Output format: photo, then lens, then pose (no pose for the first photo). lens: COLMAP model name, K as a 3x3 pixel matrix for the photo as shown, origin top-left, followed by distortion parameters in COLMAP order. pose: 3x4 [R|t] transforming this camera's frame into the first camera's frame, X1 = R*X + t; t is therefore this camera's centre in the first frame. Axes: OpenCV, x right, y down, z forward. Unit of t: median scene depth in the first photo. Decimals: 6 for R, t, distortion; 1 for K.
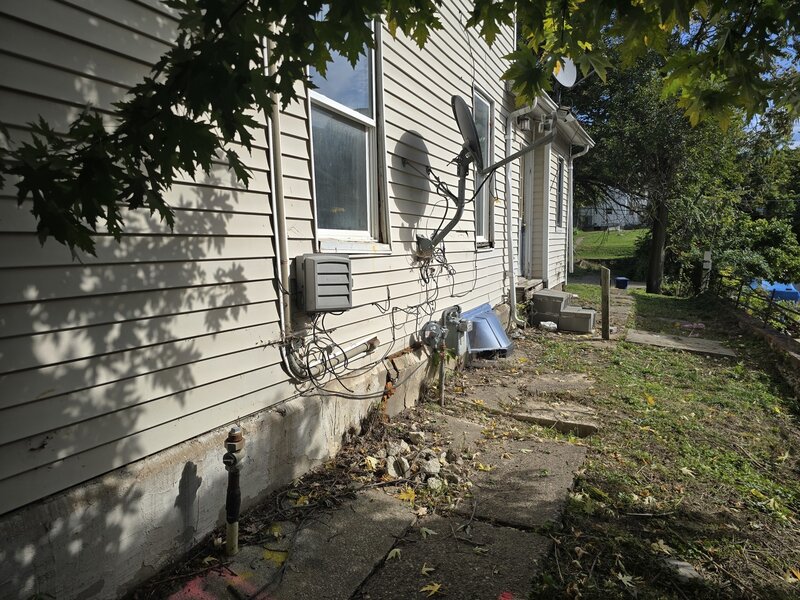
lens RADIAL K [[541.0, 0, 411.8], [0, 541.0, 297.8], [0, 0, 1]] dist [0.079160, -0.069942]
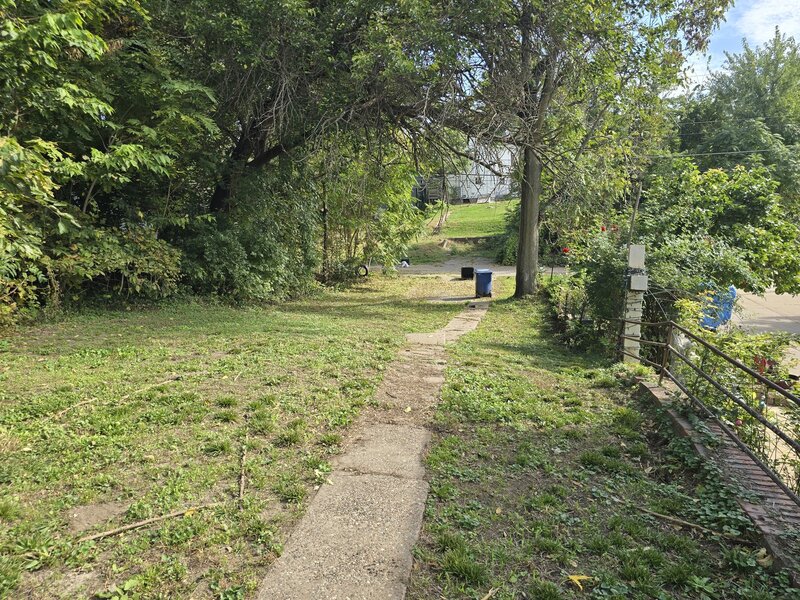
lens RADIAL K [[541.0, 0, 411.8], [0, 541.0, 297.8], [0, 0, 1]] dist [0.079160, -0.069942]
pose [[0.977809, -0.069142, 0.197761, 0.111771], [0.060837, 0.997004, 0.047777, -0.028917], [-0.200472, -0.034685, 0.979085, 0.244292]]
